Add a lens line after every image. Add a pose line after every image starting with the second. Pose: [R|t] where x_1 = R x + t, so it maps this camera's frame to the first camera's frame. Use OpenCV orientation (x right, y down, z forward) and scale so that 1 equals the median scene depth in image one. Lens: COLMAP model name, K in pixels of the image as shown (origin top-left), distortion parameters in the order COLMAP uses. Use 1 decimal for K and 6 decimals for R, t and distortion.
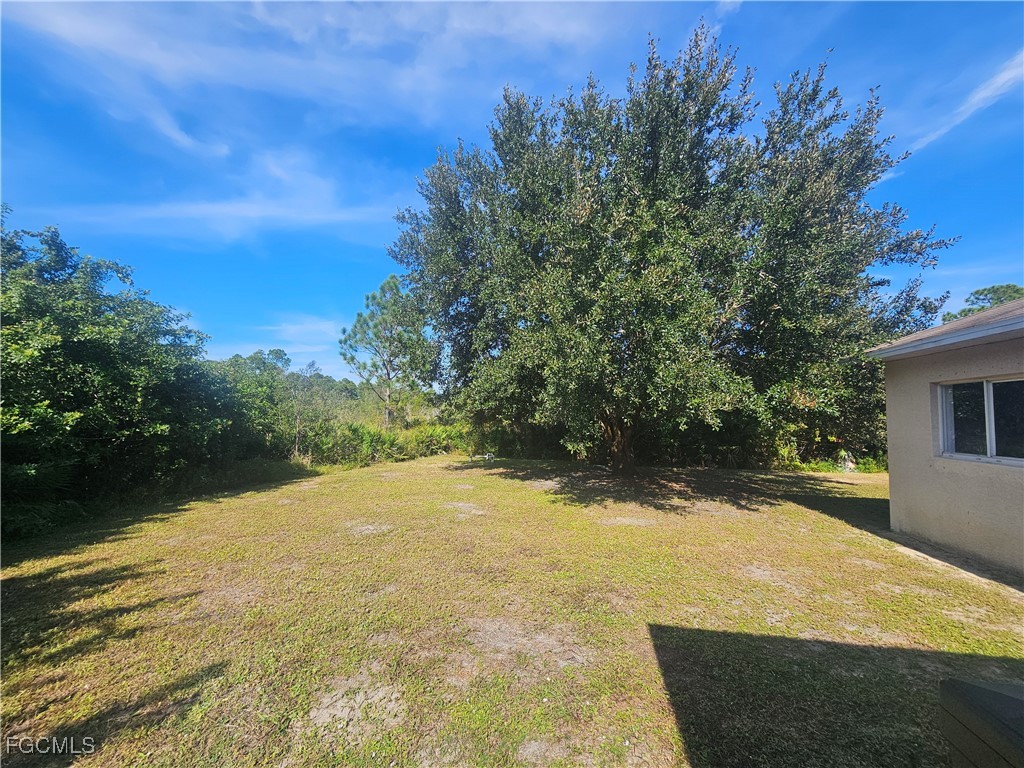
lens RADIAL K [[431.2, 0, 512.0], [0, 431.2, 384.0], [0, 0, 1]] dist [-0.001910, -0.000081]
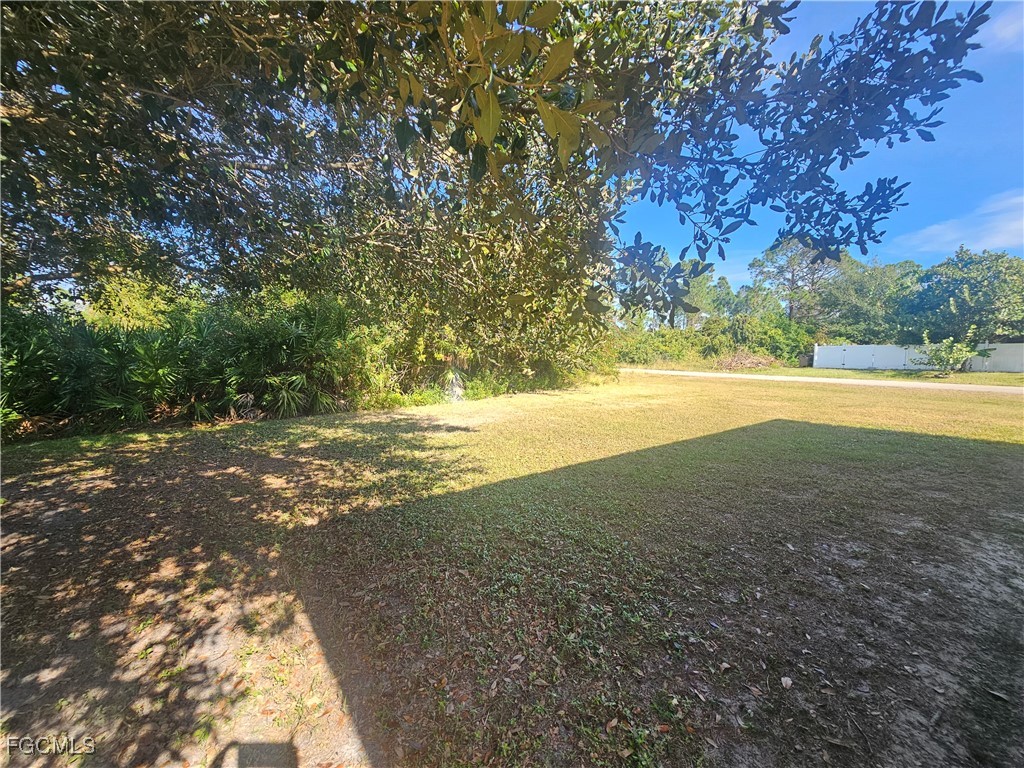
lens RADIAL K [[431.2, 0, 512.0], [0, 431.2, 384.0], [0, 0, 1]] dist [-0.001910, -0.000081]
pose [[0.690422, -0.074889, 0.719520, 0.307620], [-0.043143, 0.988594, 0.144293, 0.062645], [-0.722119, -0.130665, 0.679316, 0.420245]]
